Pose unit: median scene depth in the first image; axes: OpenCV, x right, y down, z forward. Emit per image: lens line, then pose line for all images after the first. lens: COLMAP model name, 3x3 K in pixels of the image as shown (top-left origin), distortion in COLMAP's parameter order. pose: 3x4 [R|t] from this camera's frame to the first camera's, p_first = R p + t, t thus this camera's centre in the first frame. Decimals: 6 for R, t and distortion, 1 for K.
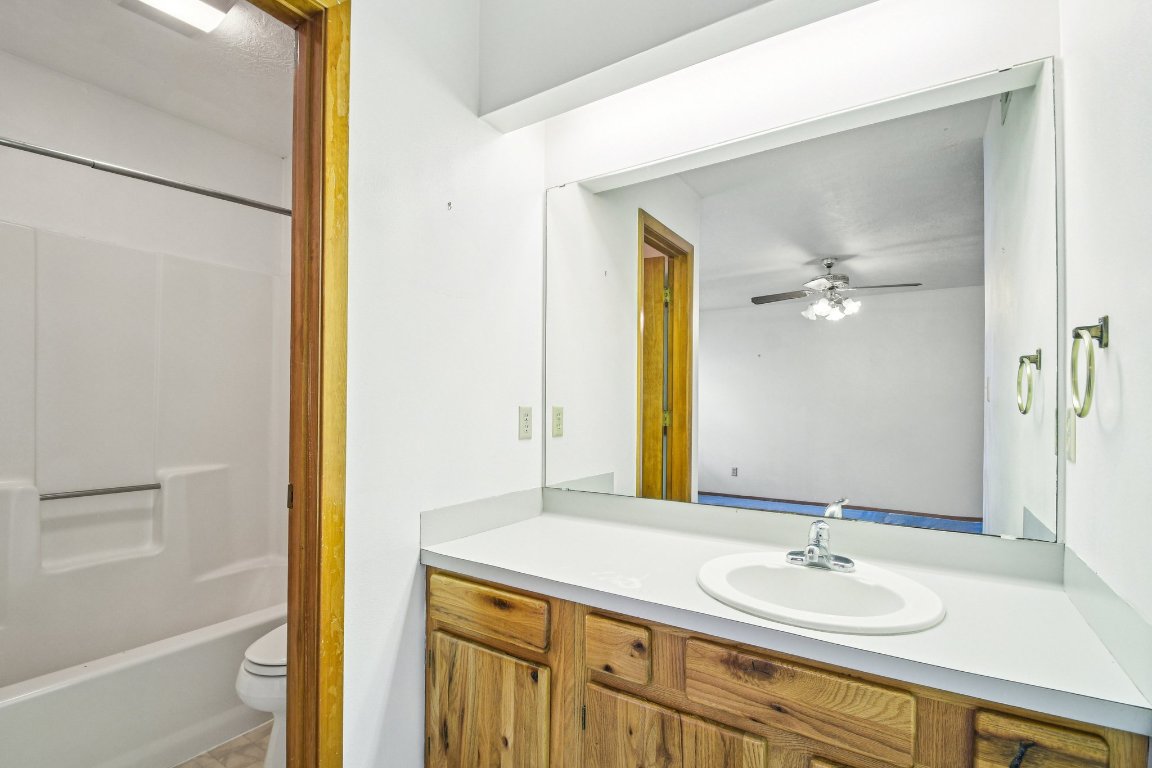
lens RADIAL K [[529.5, 0, 573.8], [0, 529.5, 401.0], [0, 0, 1]] dist [0.015968, -0.014614]
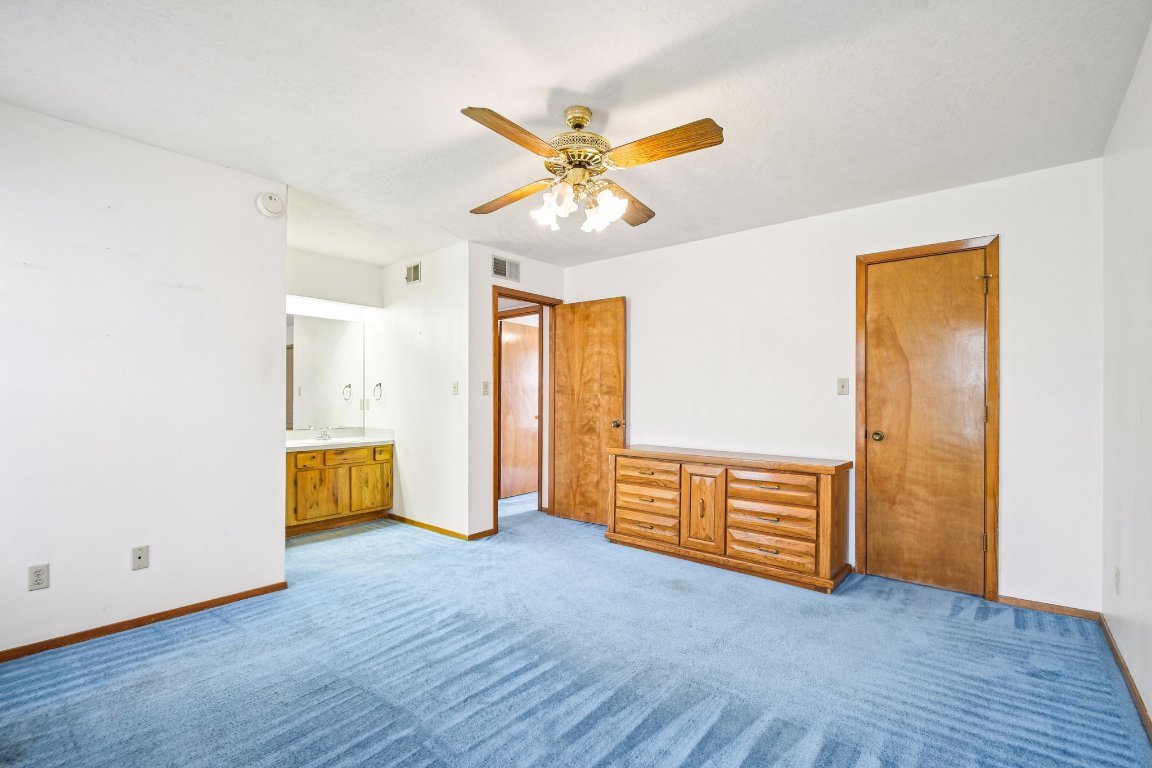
lens RADIAL K [[529.5, 0, 573.8], [0, 529.5, 401.0], [0, 0, 1]] dist [0.015968, -0.014614]
pose [[0.100075, -0.009113, 0.994938, -3.284573], [-0.010182, 0.999896, 0.010183, -0.023156], [-0.994928, -0.011150, 0.099971, -1.215961]]
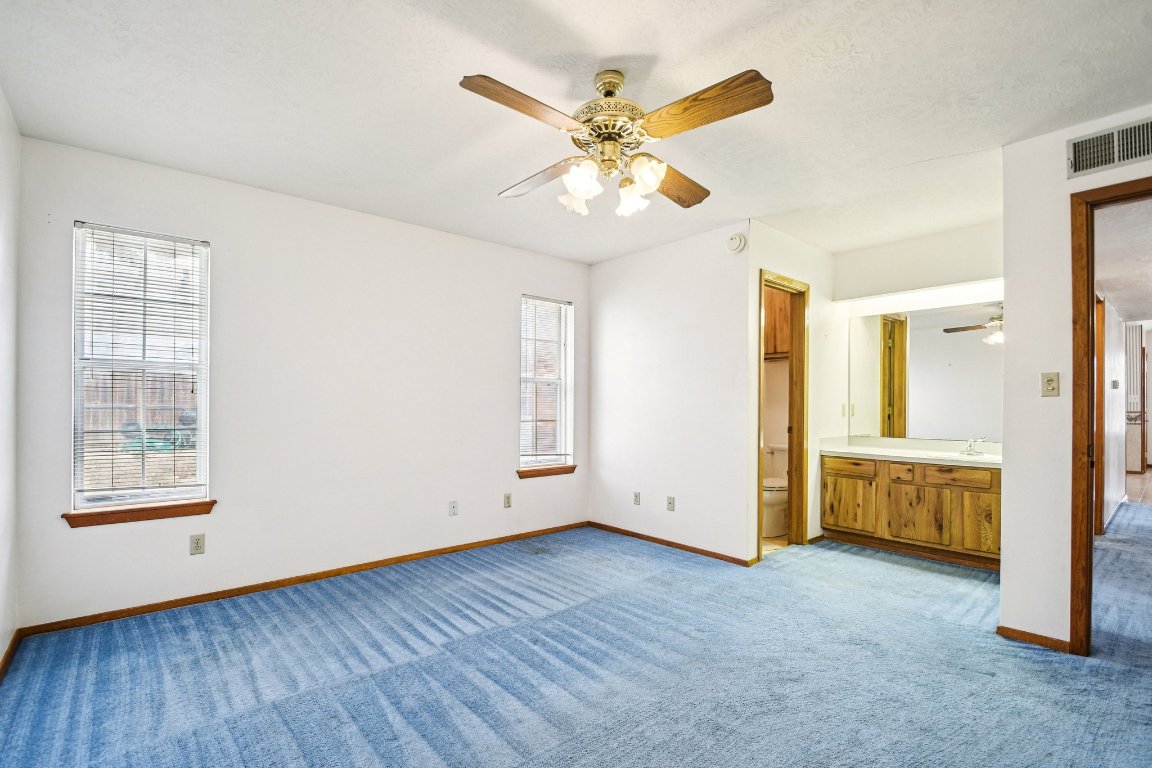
lens RADIAL K [[529.5, 0, 573.8], [0, 529.5, 401.0], [0, 0, 1]] dist [0.015968, -0.014614]
pose [[0.961020, -0.003277, -0.276461, -0.941812], [0.003492, 0.999994, 0.000285, -0.009637], [0.276458, -0.001240, 0.961025, -2.726082]]
